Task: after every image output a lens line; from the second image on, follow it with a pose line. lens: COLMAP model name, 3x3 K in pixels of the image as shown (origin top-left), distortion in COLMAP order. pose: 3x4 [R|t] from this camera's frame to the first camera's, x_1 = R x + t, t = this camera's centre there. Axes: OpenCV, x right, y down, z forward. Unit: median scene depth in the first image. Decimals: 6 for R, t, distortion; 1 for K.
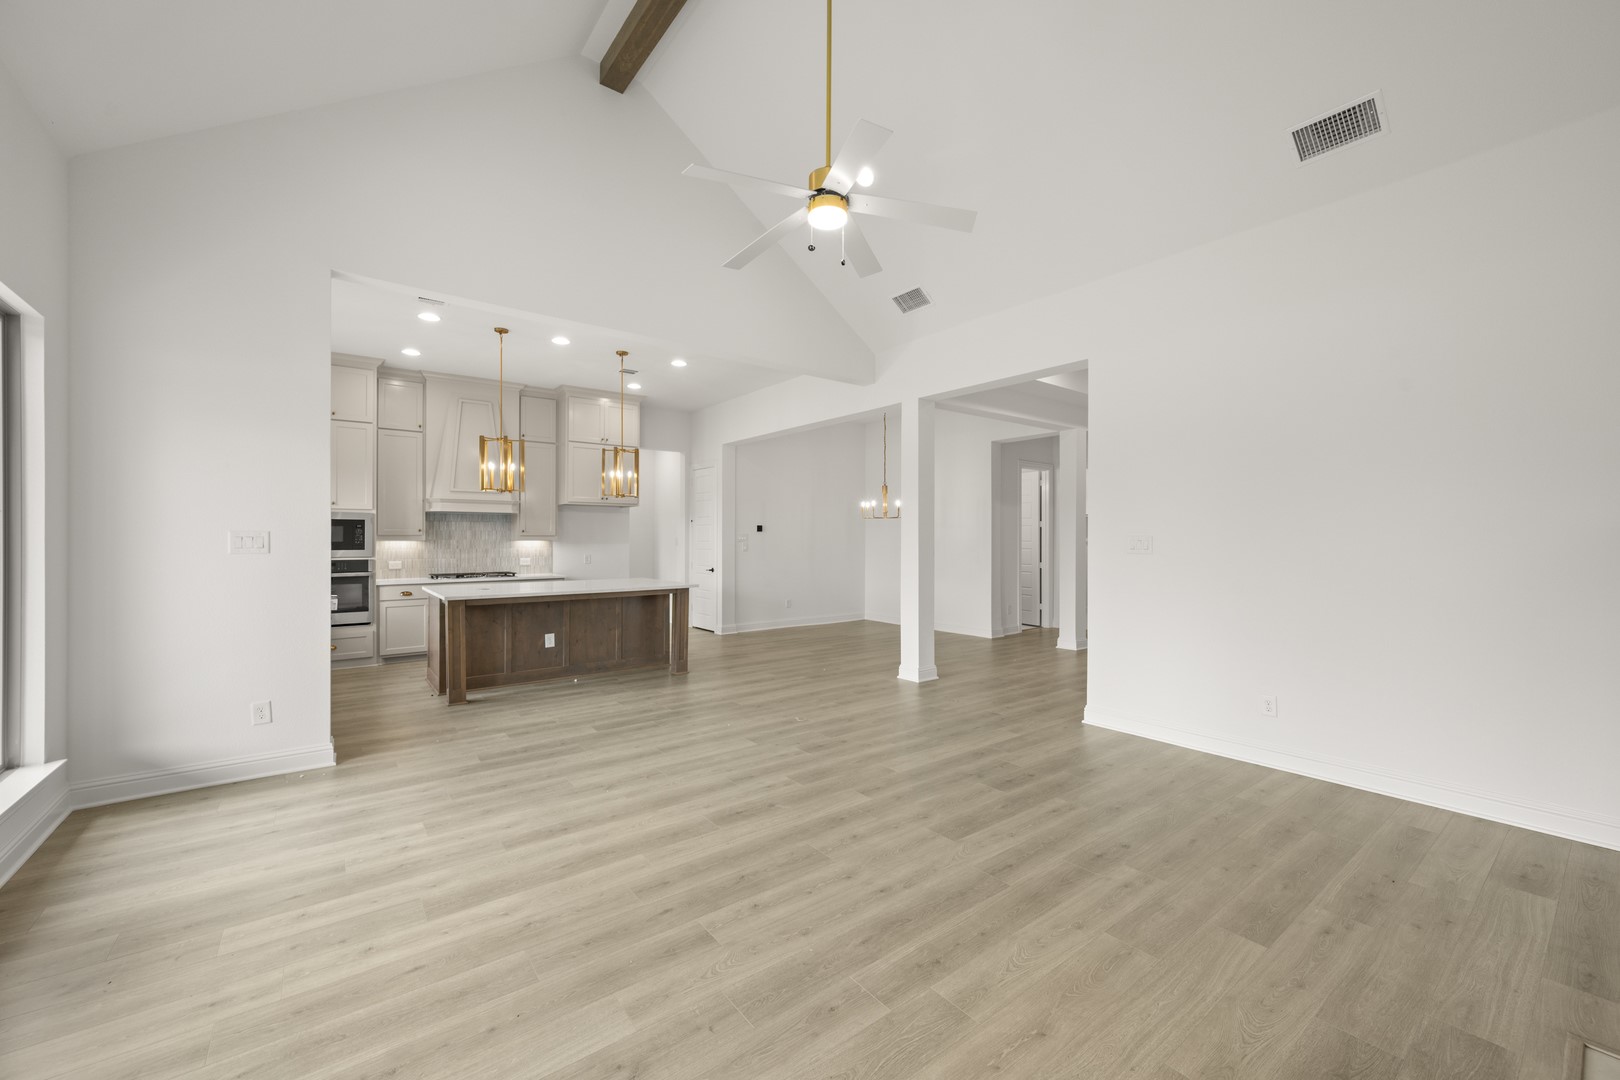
lens RADIAL K [[639.8, 0, 809.1], [0, 639.8, 536.3], [0, 0, 1]] dist [0.001944, 0.000064]
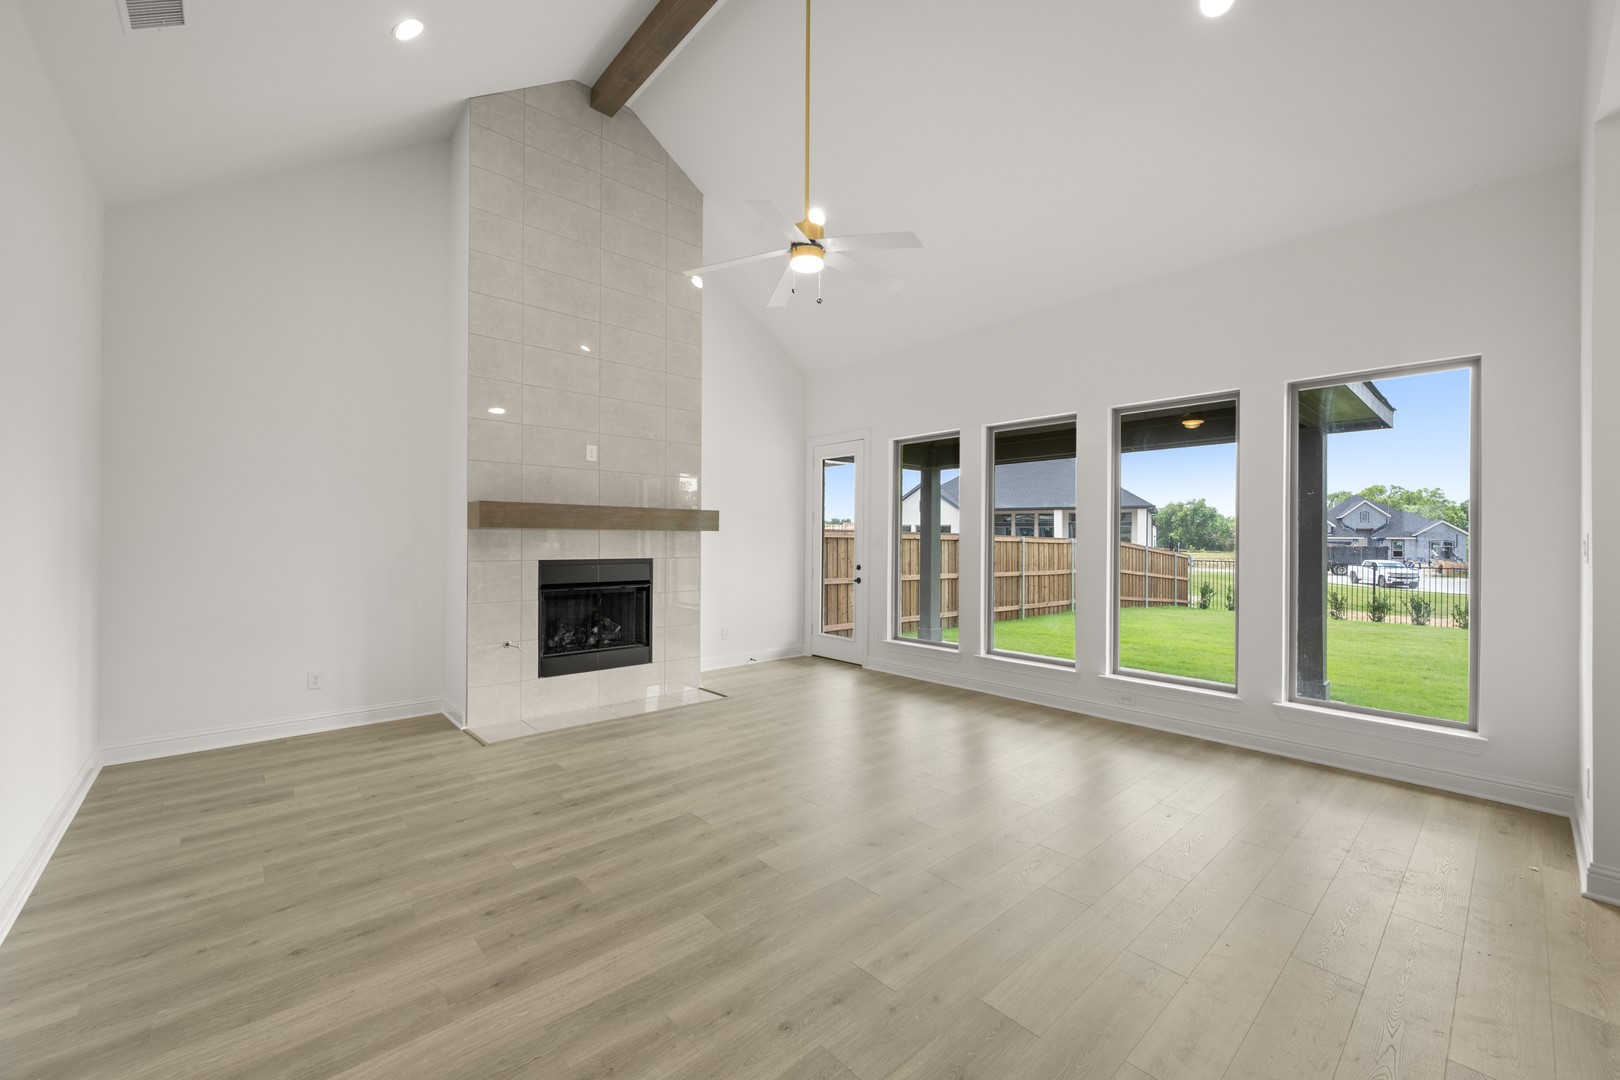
lens RADIAL K [[639.8, 0, 810.0], [0, 639.8, 541.8], [0, 0, 1]] dist [0.001944, 0.000064]
pose [[-0.996878, -0.004466, -0.078836, 0.095747], [-0.004559, 0.999989, 0.000998, 0.007705], [0.078831, 0.001354, -0.996887, 1.863911]]
